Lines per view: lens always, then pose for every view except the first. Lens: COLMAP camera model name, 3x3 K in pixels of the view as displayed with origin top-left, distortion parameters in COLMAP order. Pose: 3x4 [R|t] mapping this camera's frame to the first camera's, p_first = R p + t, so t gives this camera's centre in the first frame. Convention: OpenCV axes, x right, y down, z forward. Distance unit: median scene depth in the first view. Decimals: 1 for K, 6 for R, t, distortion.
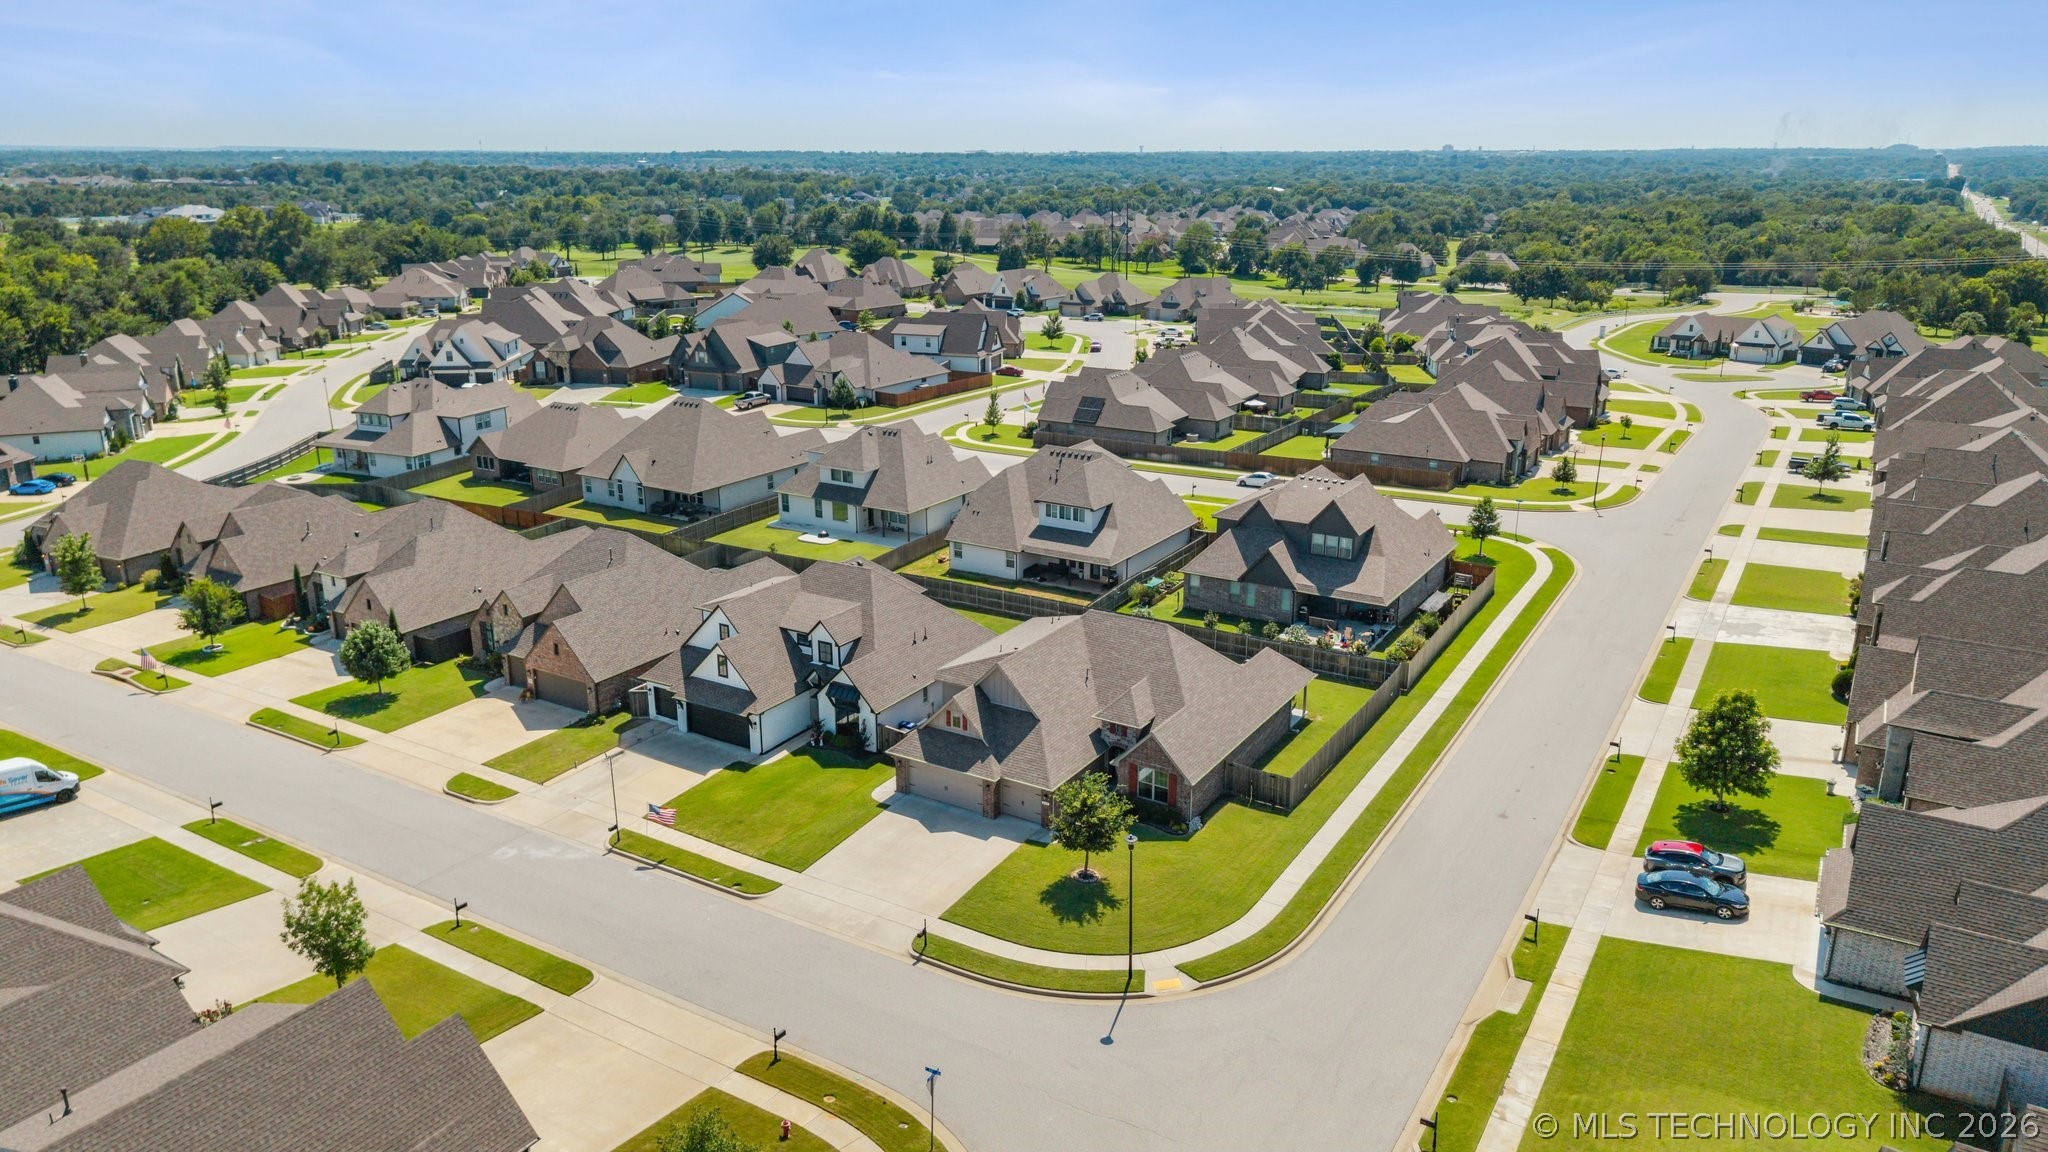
lens RADIAL K [[1389.9, 0, 1024.0], [0, 1389.9, 576.0], [0, 0, 1]] dist [0.099244, -0.160543]
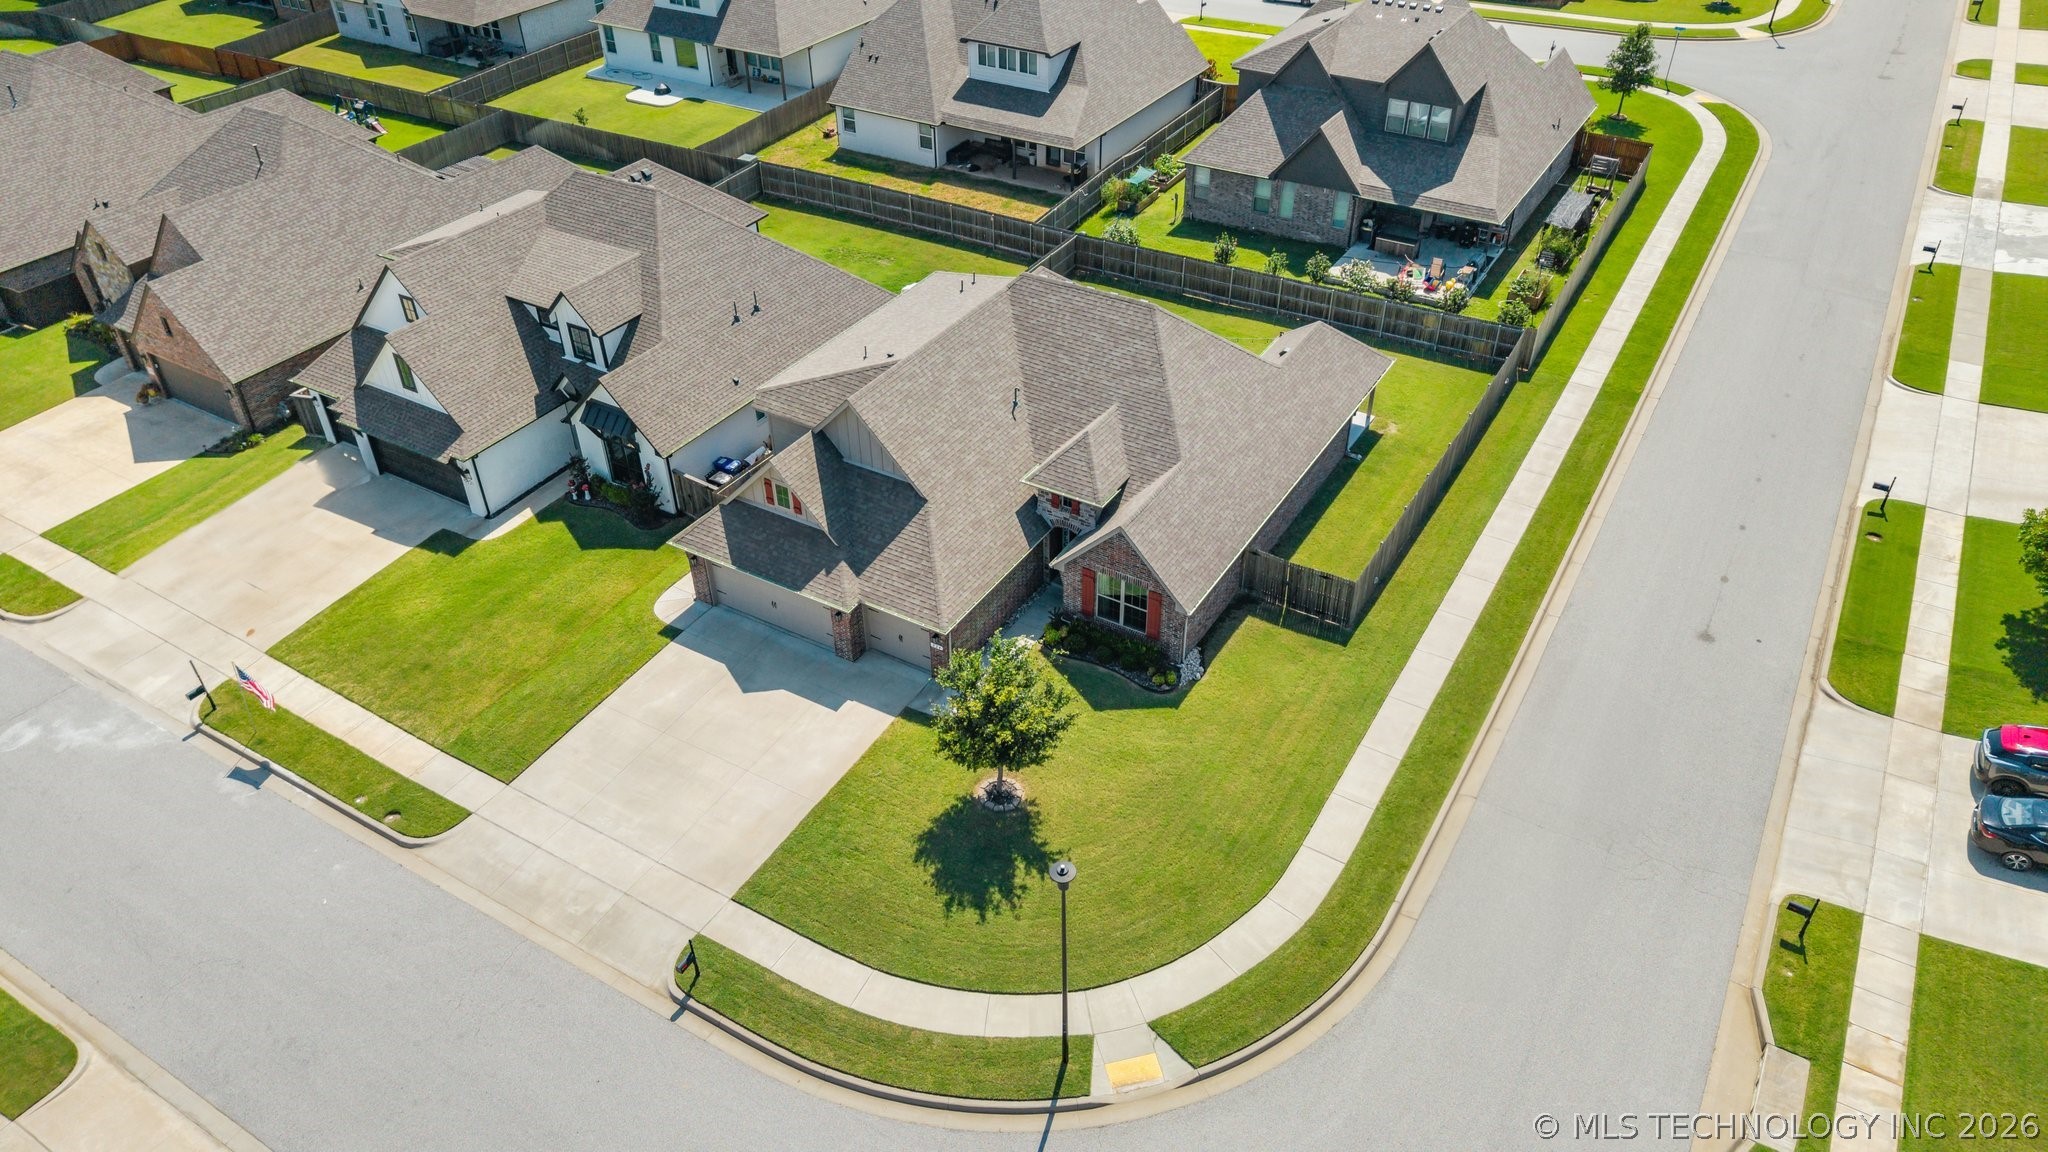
lens RADIAL K [[1380.8, 0, 1024.0], [0, 1380.8, 576.0], [0, 0, 1]] dist [0.020577, -0.017161]
pose [[0.999919, -0.012480, 0.002439, 0.039972], [0.010920, 0.941028, 0.338152, -0.045066], [-0.006516, -0.338098, 0.941088, 0.367226]]
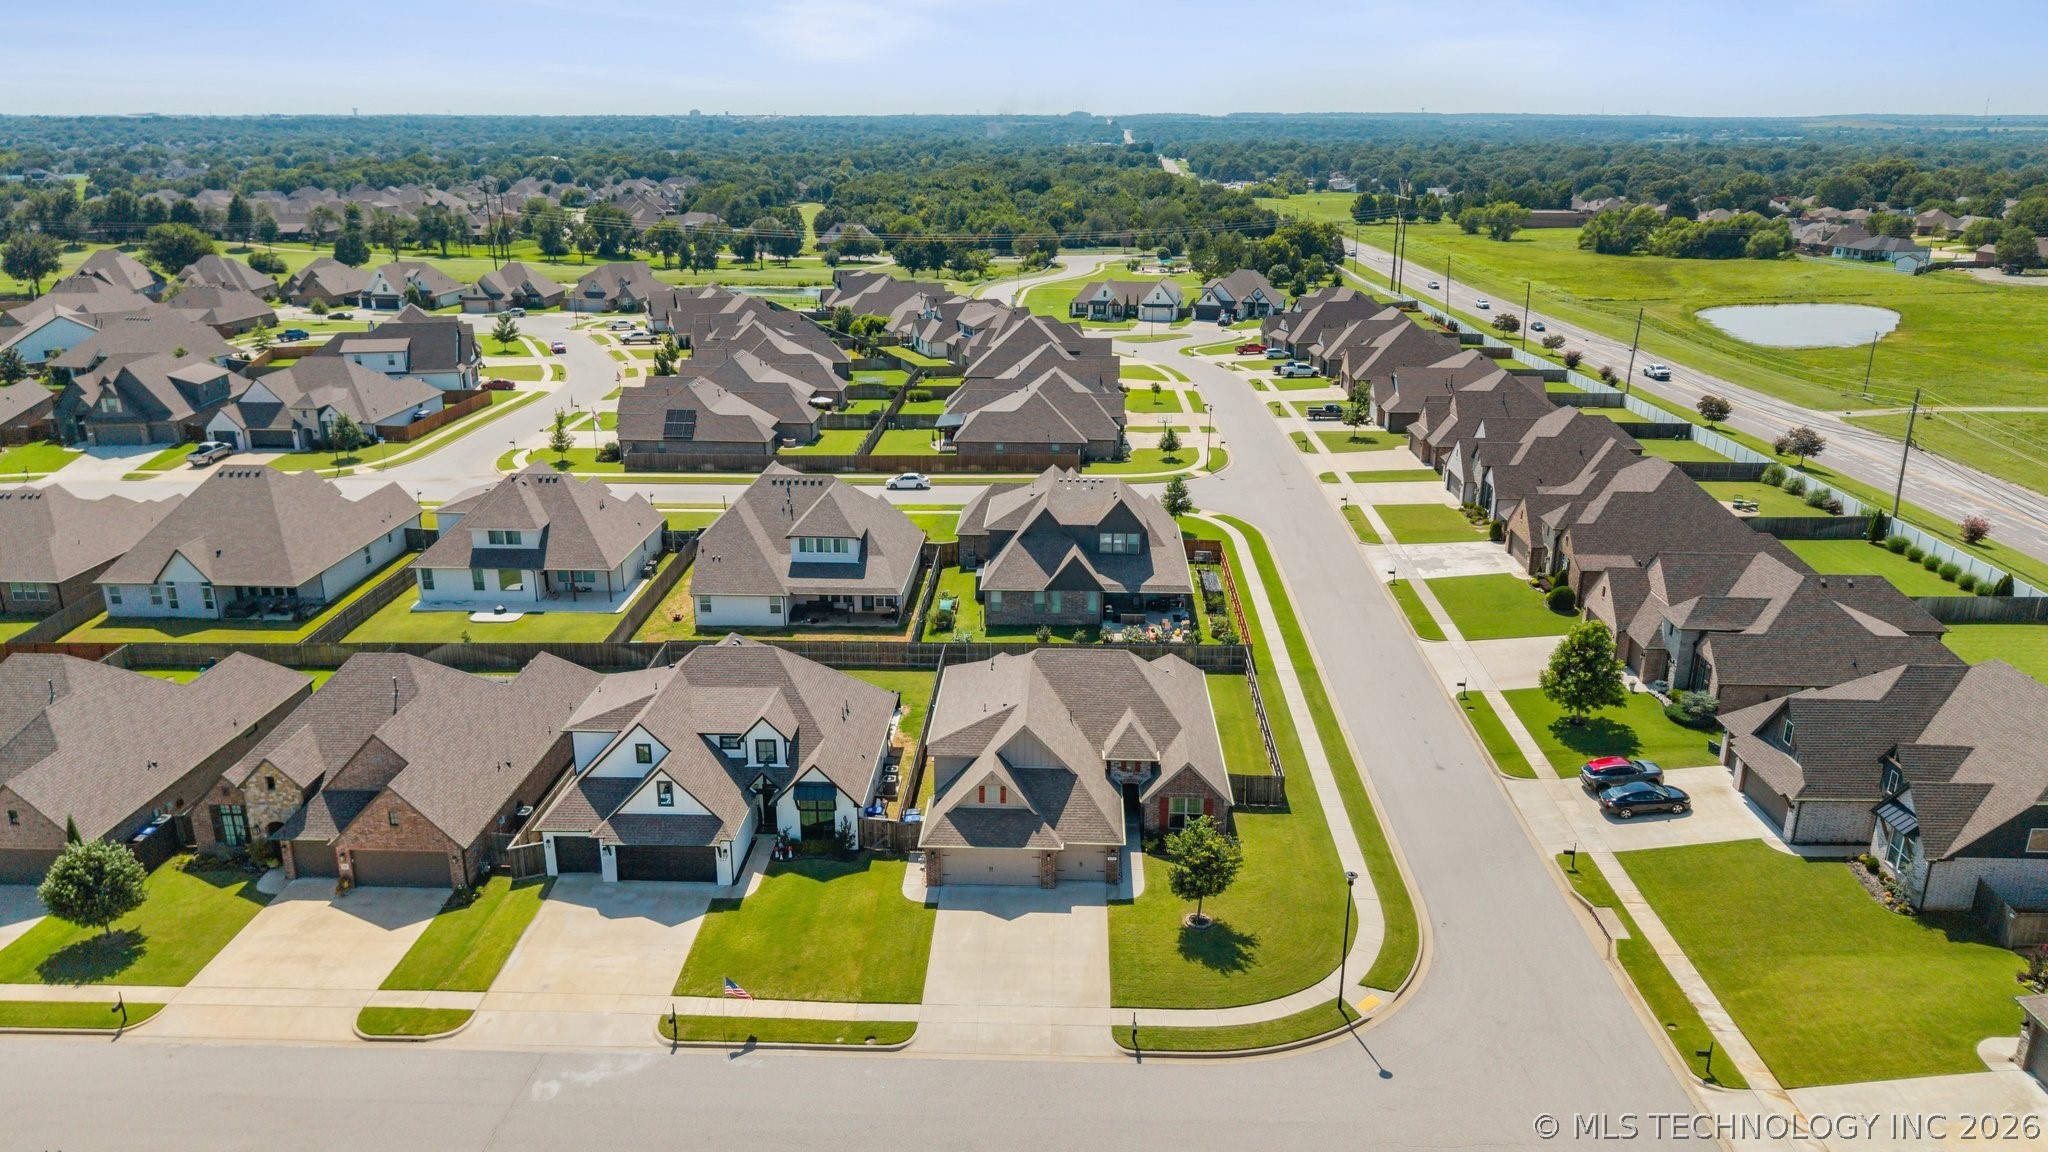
lens RADIAL K [[1410.1, 0, 1024.0], [0, 1410.1, 576.0], [0, 0, 1]] dist [0.056694, -0.094370]
pose [[0.869291, -0.152278, 0.470260, -0.362442], [0.142147, 0.988190, 0.057229, -0.072919], [-0.473421, 0.017098, 0.880670, 0.132241]]
